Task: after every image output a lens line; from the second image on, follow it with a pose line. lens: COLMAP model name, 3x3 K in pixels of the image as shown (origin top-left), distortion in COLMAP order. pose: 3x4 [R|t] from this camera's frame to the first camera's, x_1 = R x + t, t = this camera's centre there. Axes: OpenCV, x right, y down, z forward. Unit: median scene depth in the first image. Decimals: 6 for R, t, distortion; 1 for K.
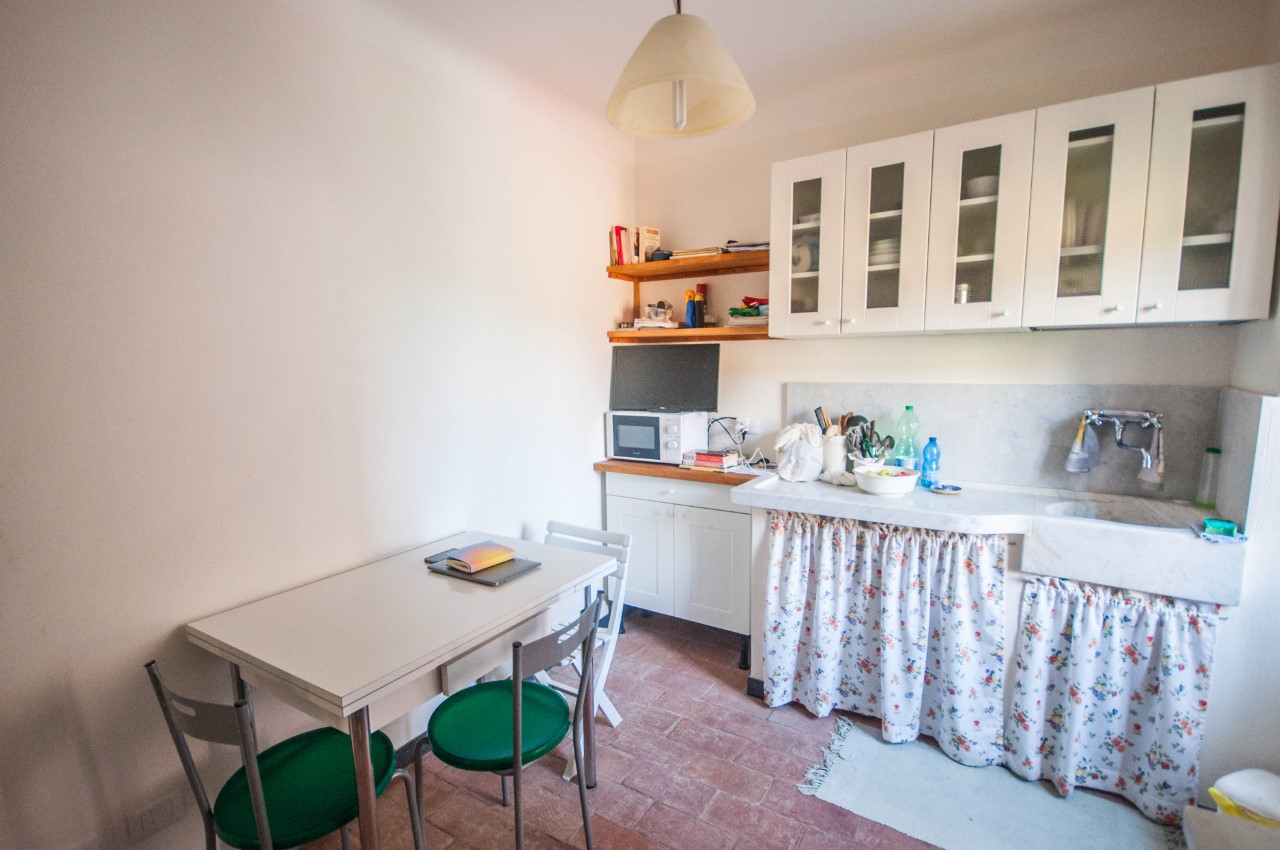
lens RADIAL K [[604.2, 0, 622.2], [0, 604.2, 442.9], [0, 0, 1]] dist [0.001312, -0.004688]
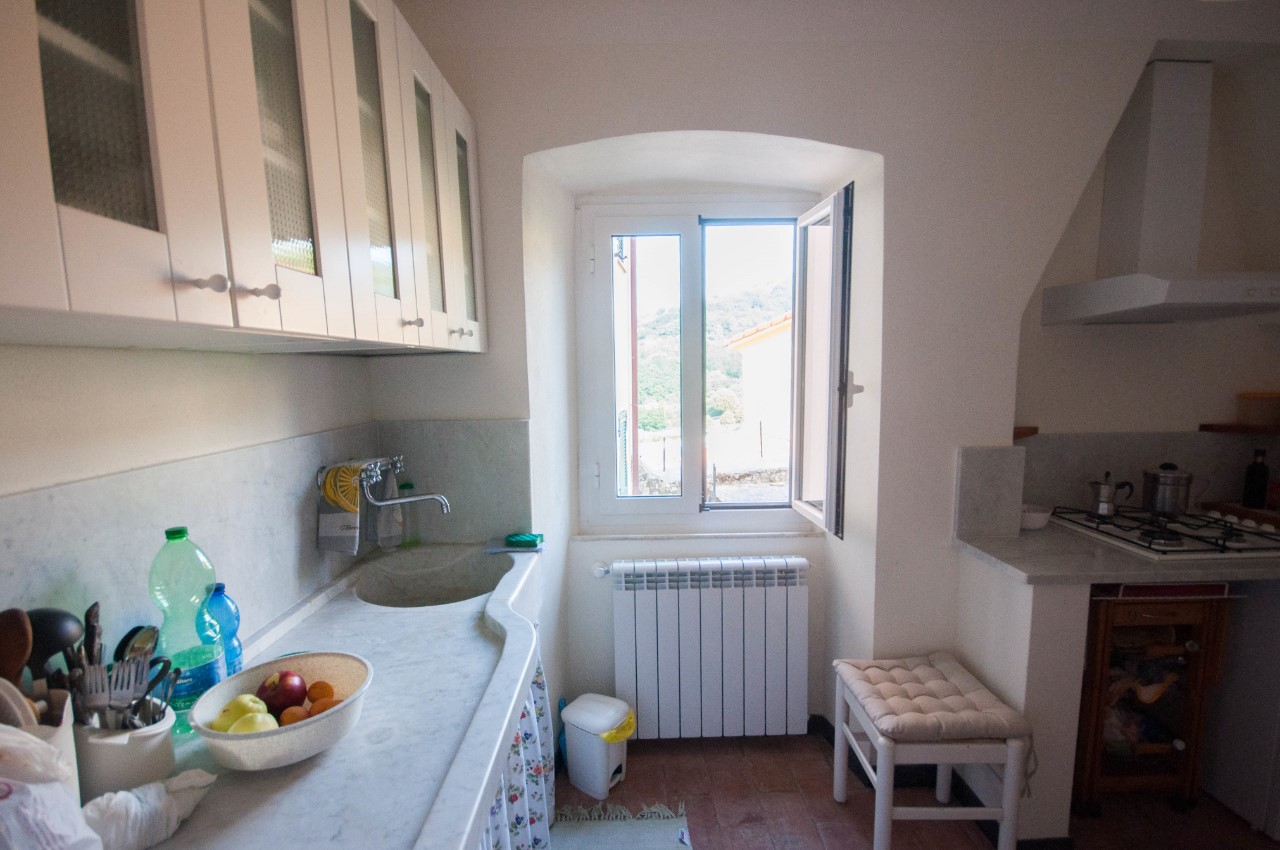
lens RADIAL K [[604.2, 0, 622.2], [0, 604.2, 442.9], [0, 0, 1]] dist [0.001312, -0.004688]
pose [[-0.571236, -0.079146, 0.816961, 0.003476], [0.138340, 0.971817, 0.190878, -0.158397], [-0.809044, 0.222055, -0.544188, 1.025379]]
